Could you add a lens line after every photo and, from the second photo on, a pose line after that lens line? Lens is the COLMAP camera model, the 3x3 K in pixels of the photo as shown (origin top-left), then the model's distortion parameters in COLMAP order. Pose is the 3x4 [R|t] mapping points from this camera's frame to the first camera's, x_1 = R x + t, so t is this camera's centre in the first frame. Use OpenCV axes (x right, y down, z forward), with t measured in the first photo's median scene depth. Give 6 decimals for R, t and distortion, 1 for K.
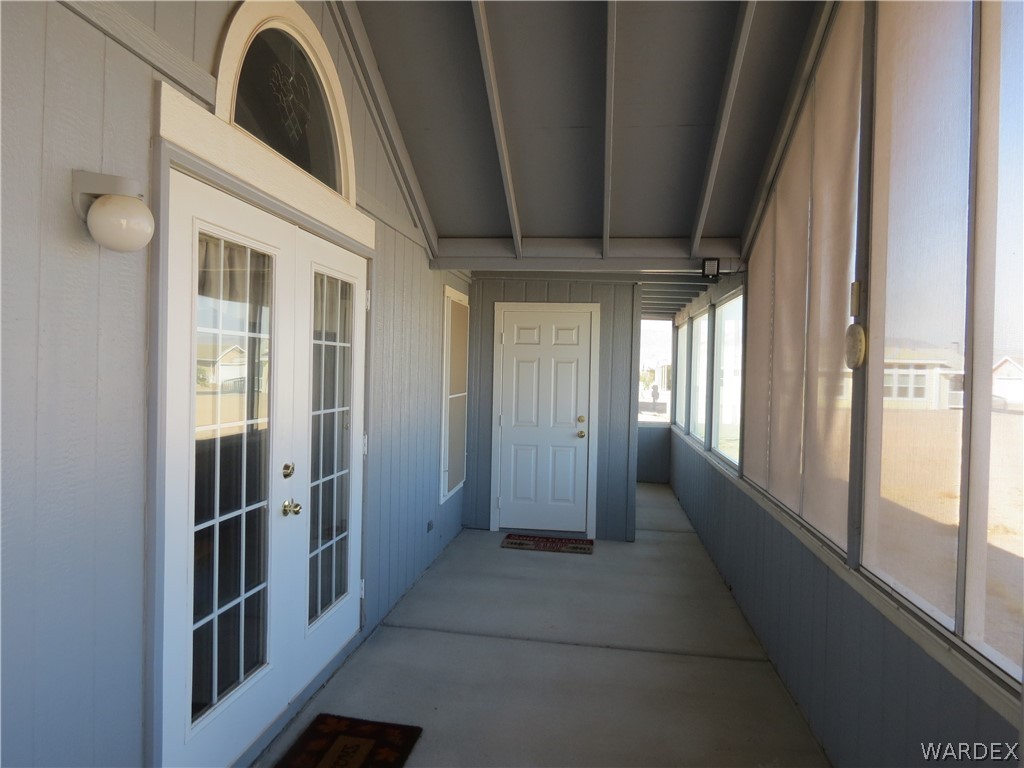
lens RADIAL K [[728.3, 0, 512.0], [0, 728.3, 384.0], [0, 0, 1]] dist [-0.032331, 0.001811]
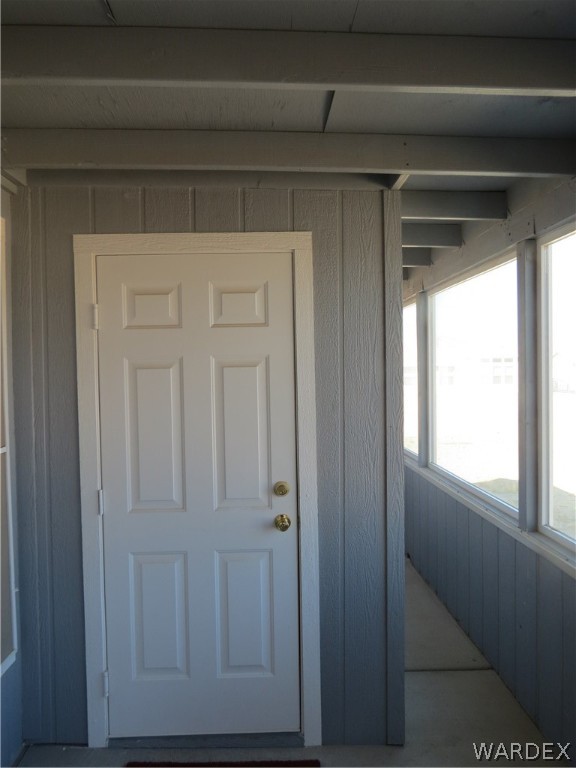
lens RADIAL K [[546.3, 0, 288.0], [0, 546.3, 384.0], [0, 0, 1]] dist [-0.032331, 0.001811]
pose [[0.989432, -0.041443, 0.138950, 0.055043], [0.041386, 0.999138, 0.003304, -0.018024], [-0.138967, 0.002481, 0.990294, 0.660273]]
